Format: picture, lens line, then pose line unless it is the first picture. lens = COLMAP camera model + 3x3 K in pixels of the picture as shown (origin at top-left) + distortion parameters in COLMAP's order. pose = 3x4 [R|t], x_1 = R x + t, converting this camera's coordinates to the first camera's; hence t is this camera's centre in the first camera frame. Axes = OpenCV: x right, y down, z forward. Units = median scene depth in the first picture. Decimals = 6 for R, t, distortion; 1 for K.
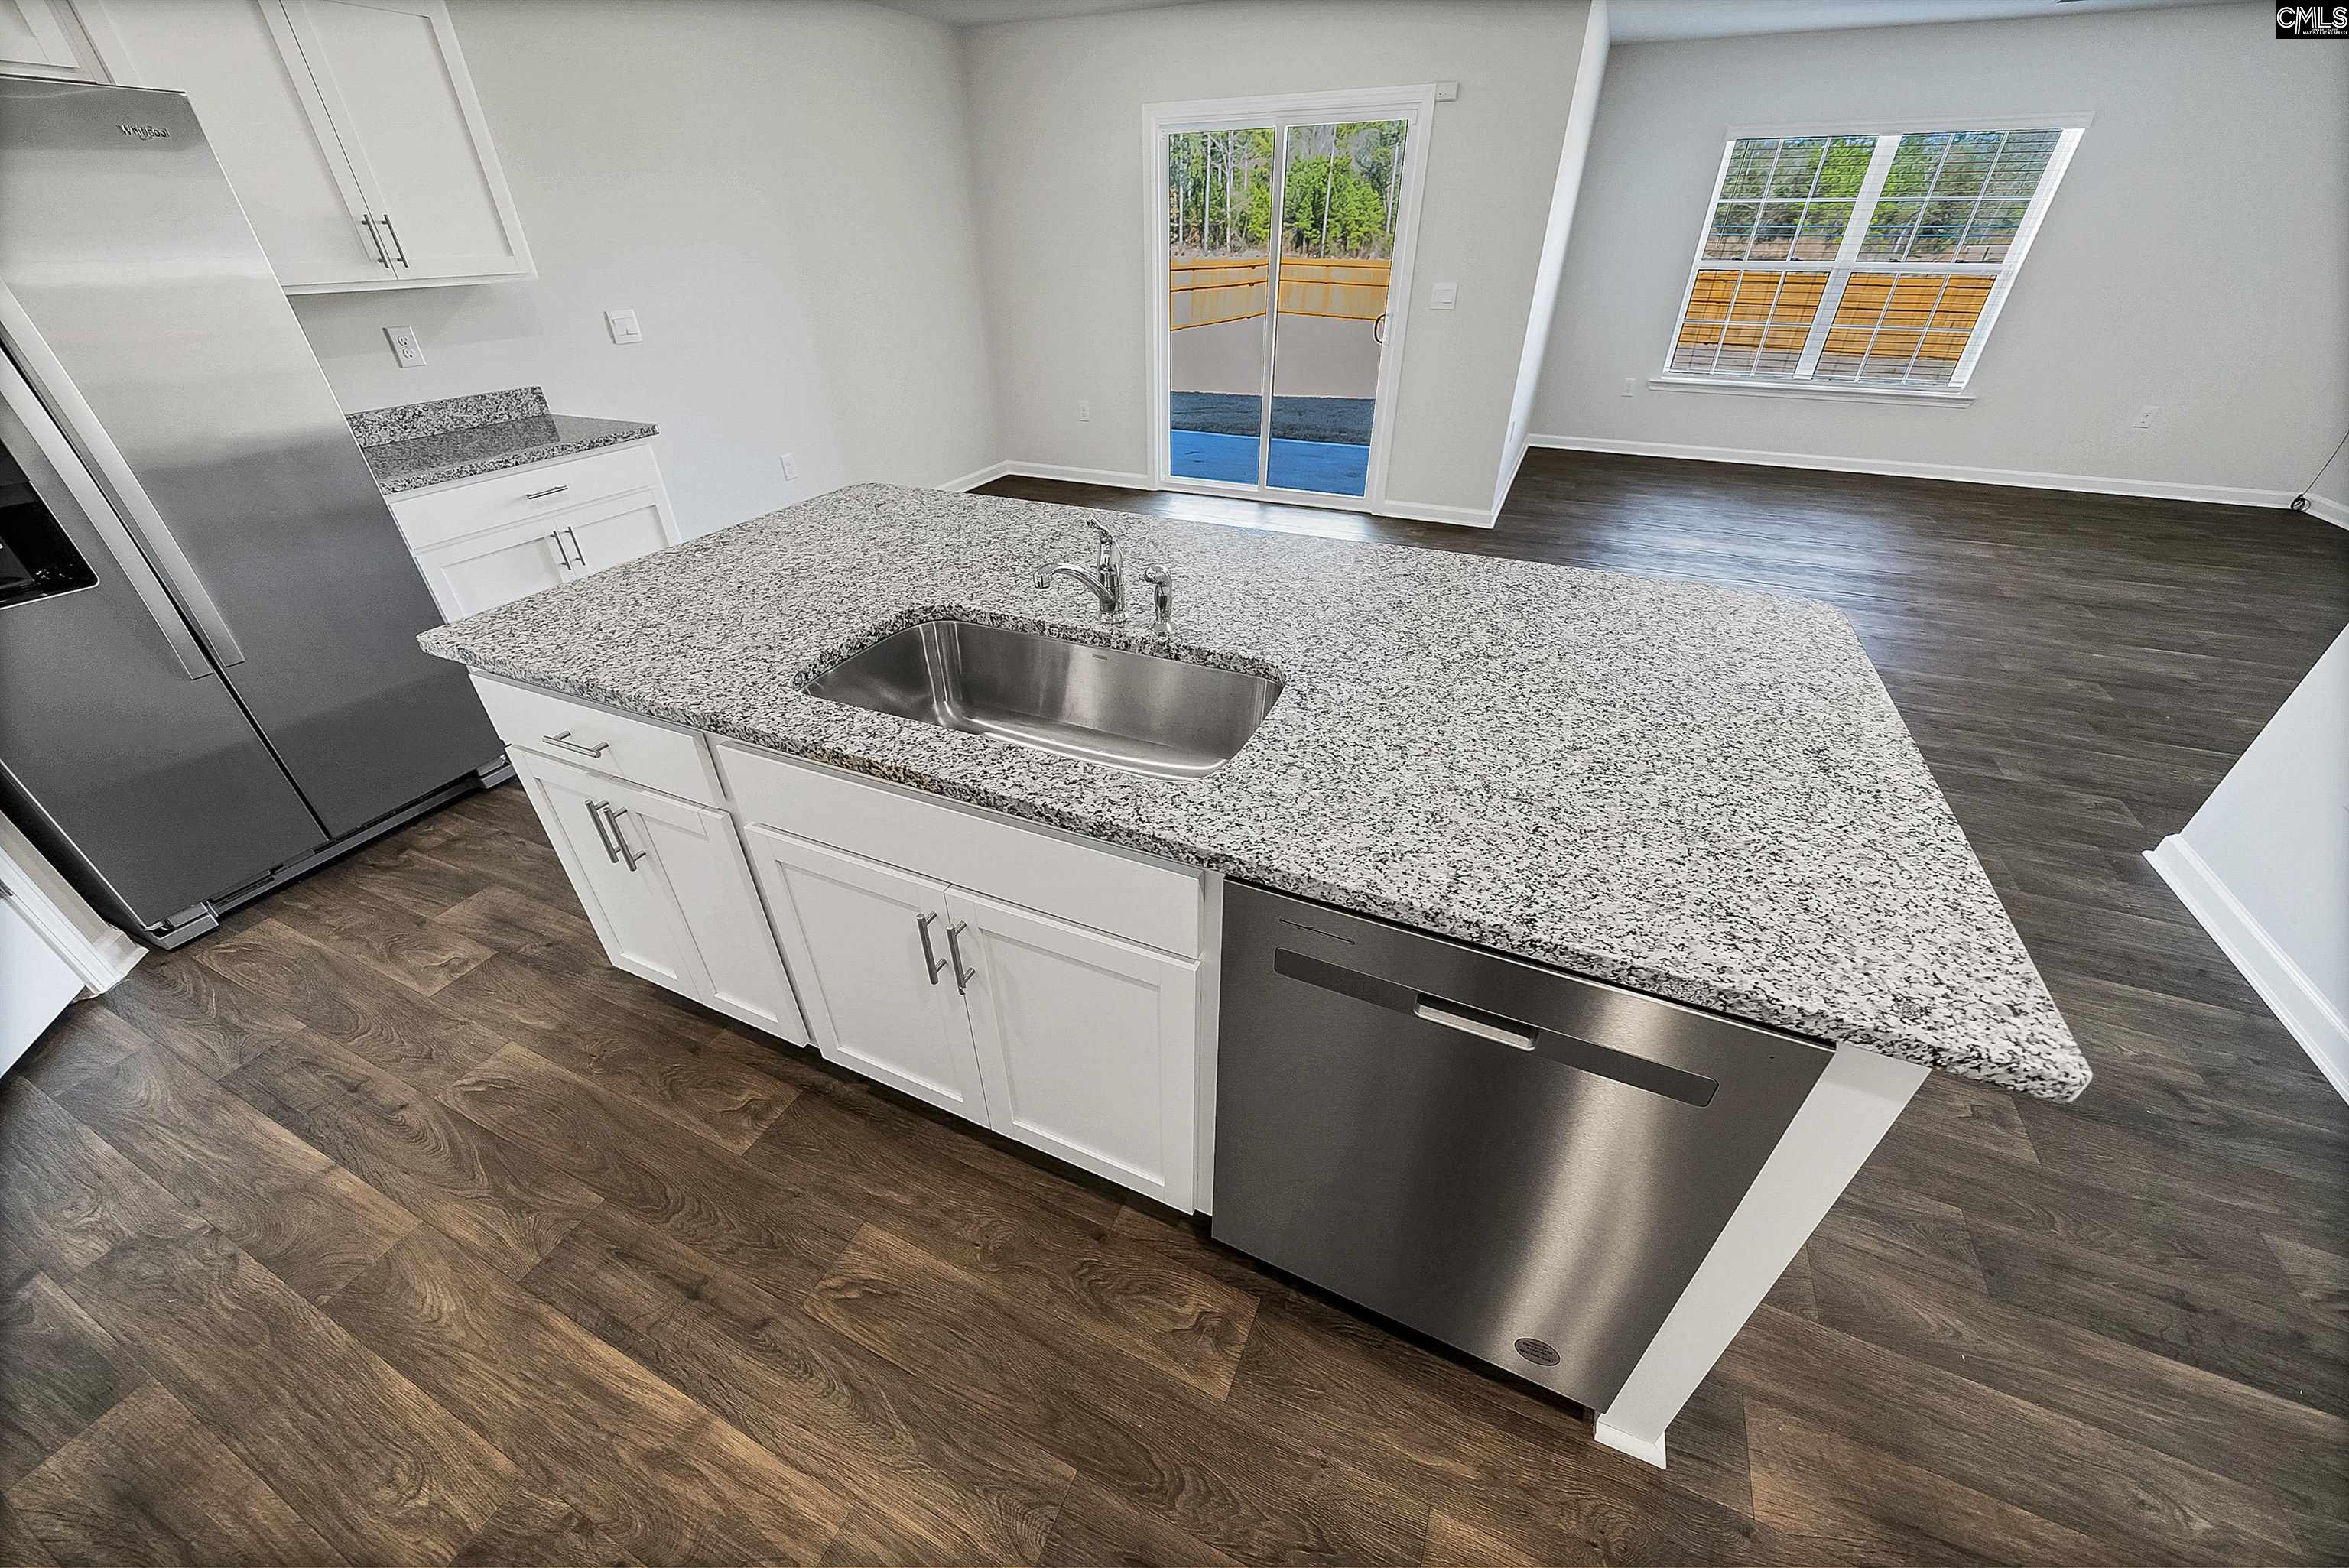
lens RADIAL K [[857.6, 0, 1163.6], [0, 857.6, 784.4], [0, 0, 1]] dist [-0.005654, 0.000139]
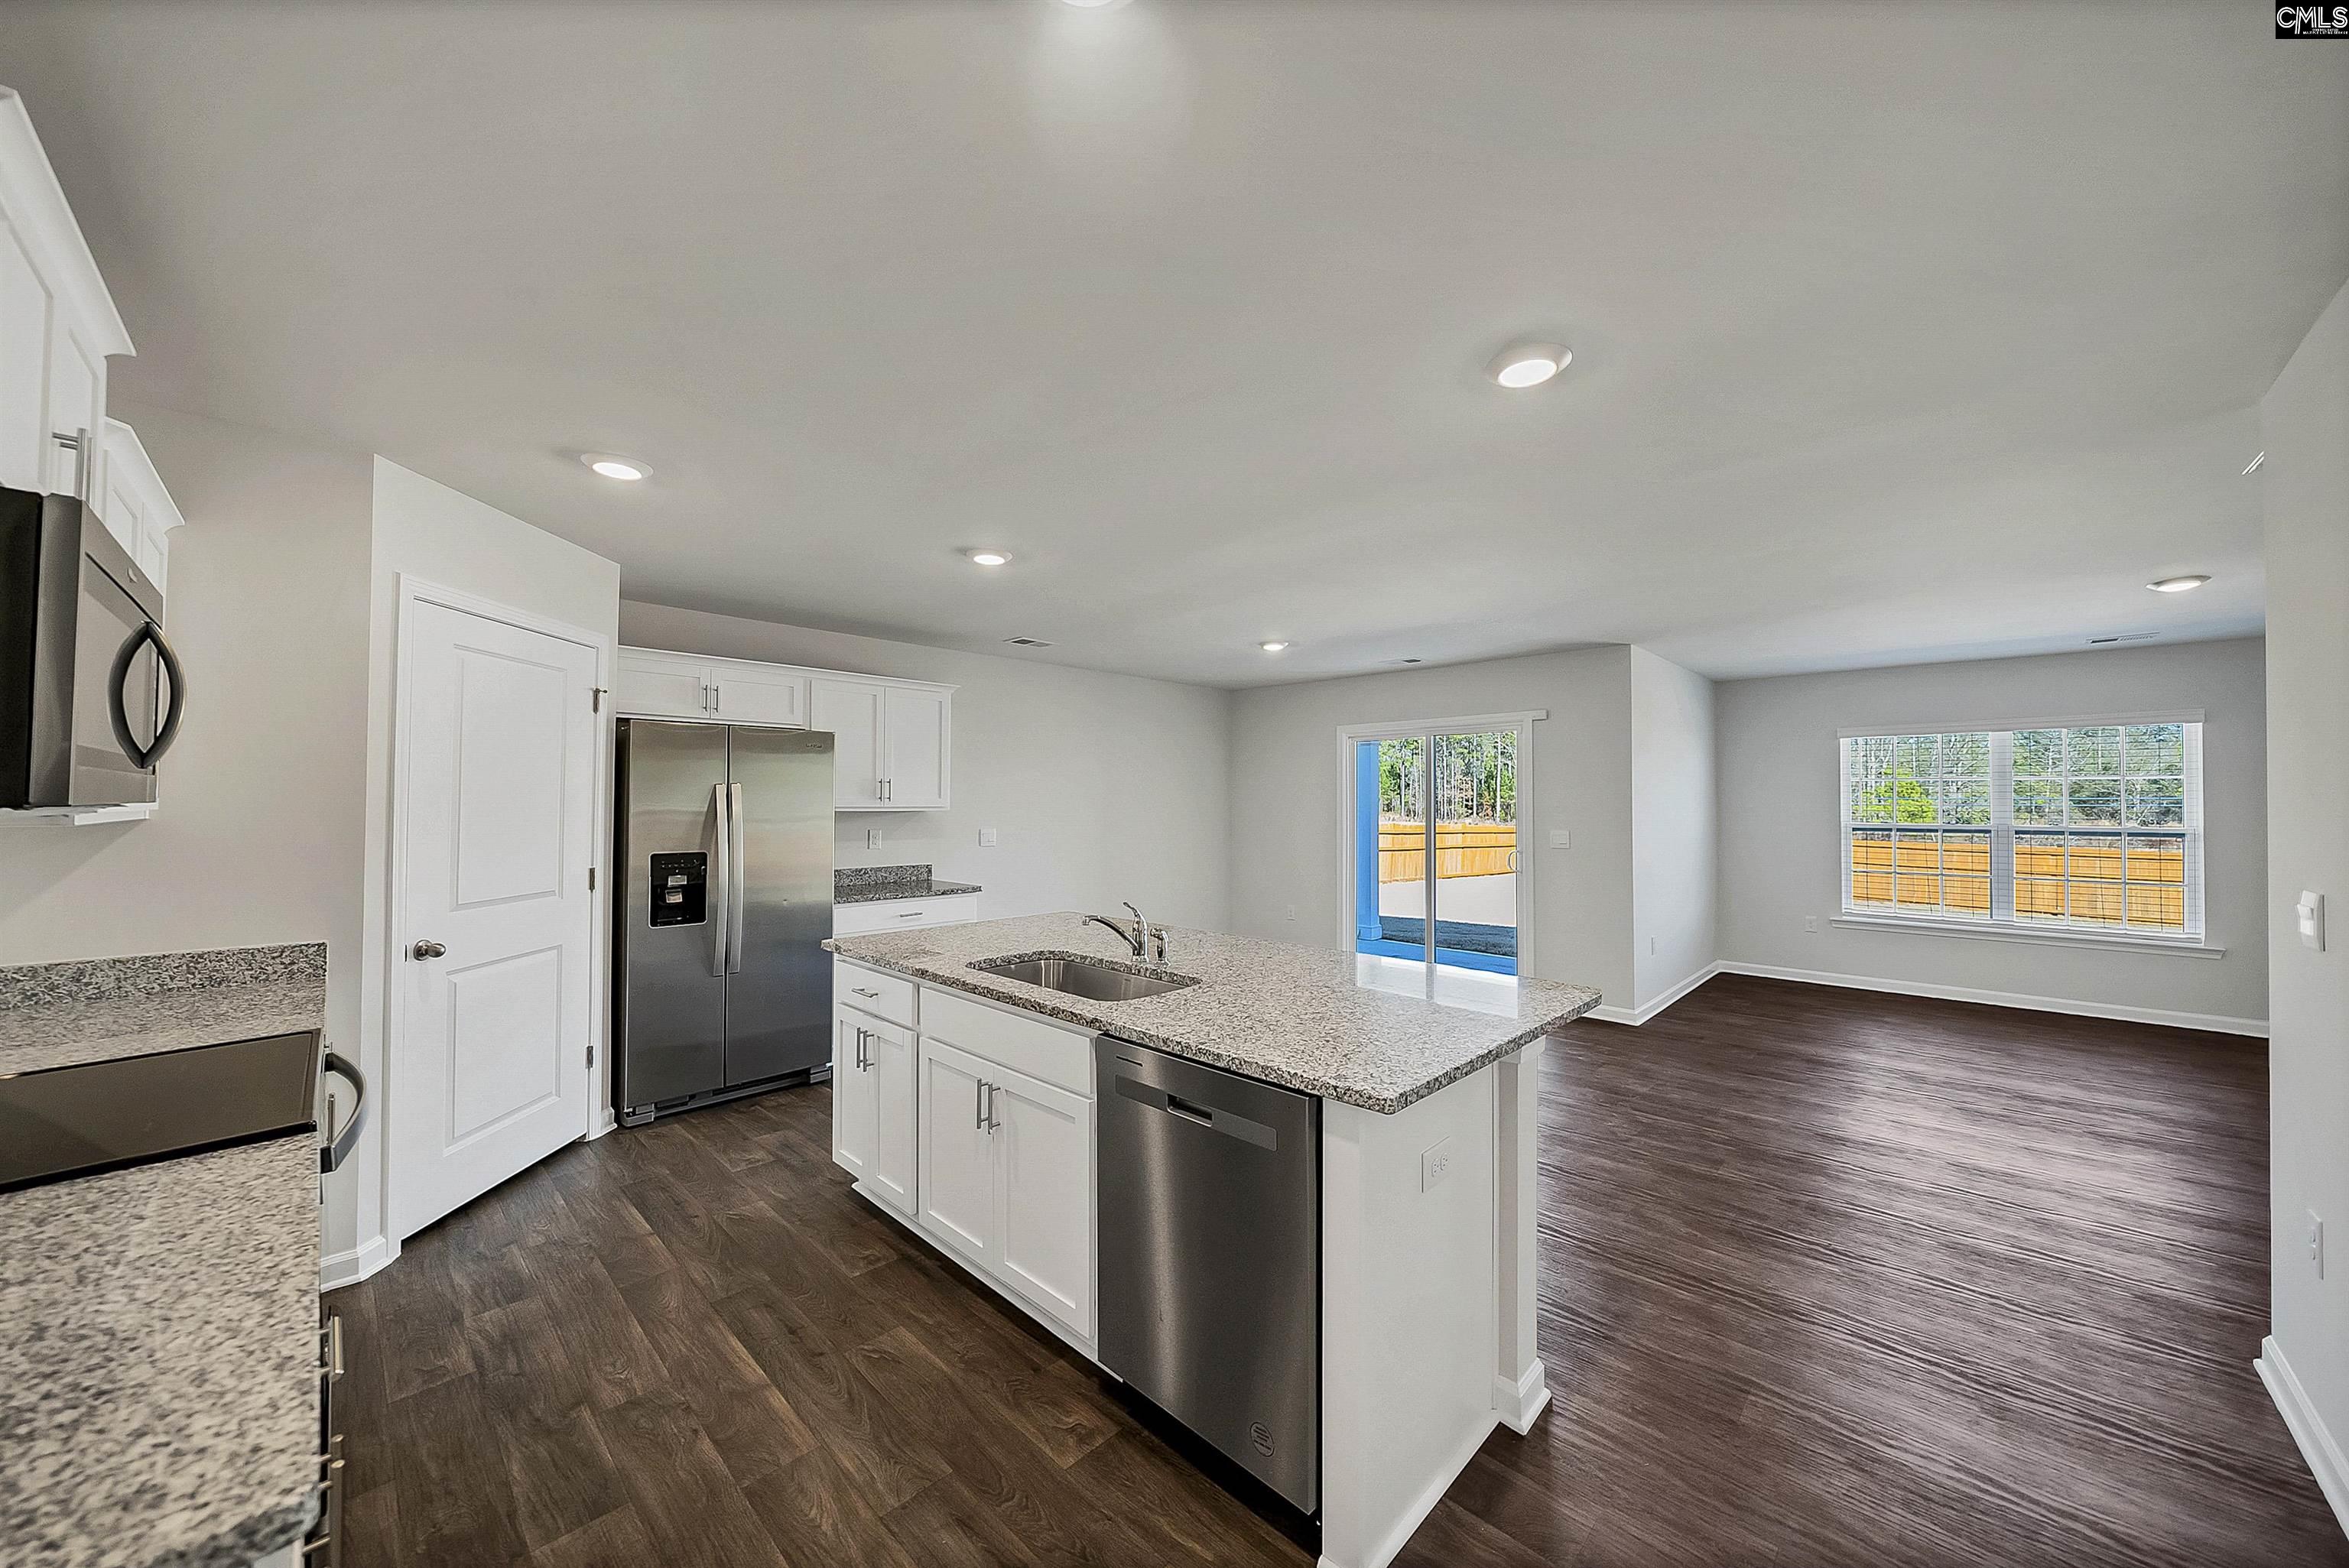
lens RADIAL K [[838.6, 0, 1174.5], [0, 838.6, 784.0], [0, 0, 1]] dist [-0.015095, -0.000003]
pose [[0.943208, 0.003302, -0.332185, 0.552733], [-0.190725, 0.824109, -0.533356, 0.394733], [0.271996, 0.566422, 0.777936, -0.510522]]
